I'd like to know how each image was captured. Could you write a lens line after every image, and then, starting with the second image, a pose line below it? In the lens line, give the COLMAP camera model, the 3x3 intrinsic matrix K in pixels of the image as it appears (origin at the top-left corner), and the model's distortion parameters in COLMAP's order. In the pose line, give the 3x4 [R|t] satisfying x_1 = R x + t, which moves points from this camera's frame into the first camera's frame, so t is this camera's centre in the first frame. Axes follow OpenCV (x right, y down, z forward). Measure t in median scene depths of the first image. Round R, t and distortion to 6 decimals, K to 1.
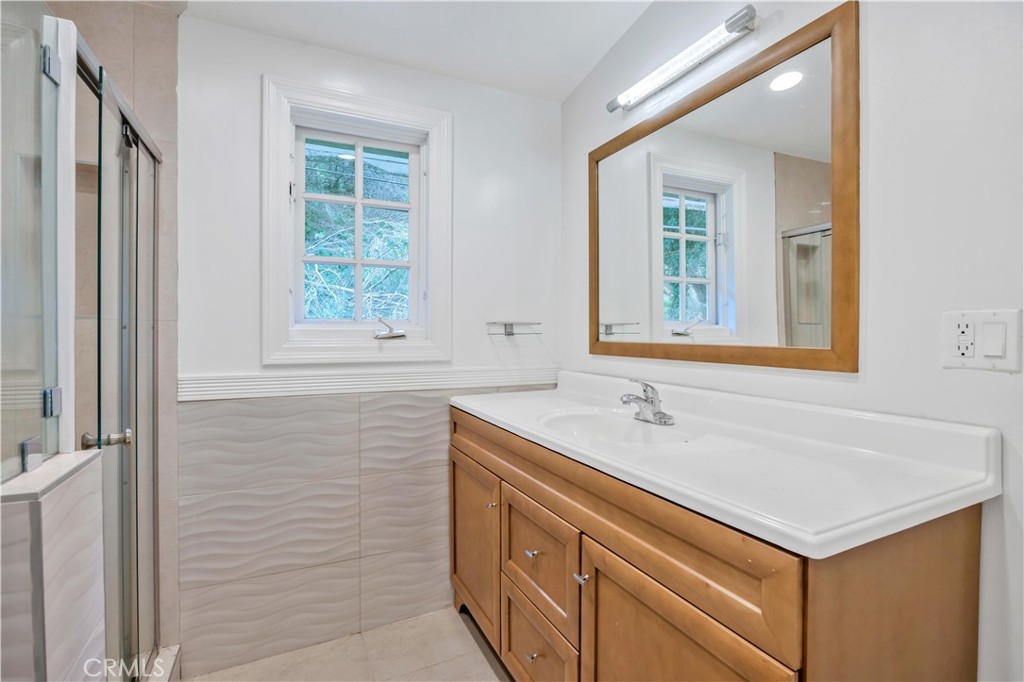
lens RADIAL K [[477.3, 0, 512.7], [0, 477.3, 329.1], [0, 0, 1]] dist [-0.009009, 0.001051]
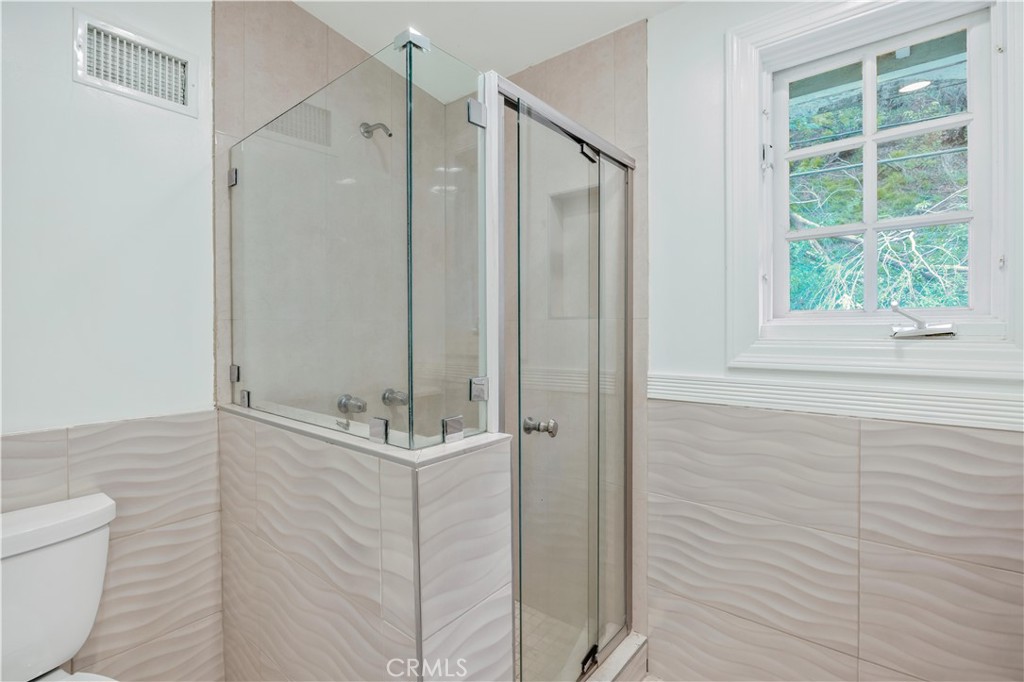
lens RADIAL K [[477.3, 0, 512.7], [0, 477.3, 329.1], [0, 0, 1]] dist [-0.009009, 0.001051]
pose [[0.426070, -0.005676, -0.904672, 0.088474], [0.014295, 0.999898, 0.000459, -0.000058], [0.904577, -0.013128, 0.426108, 0.273506]]
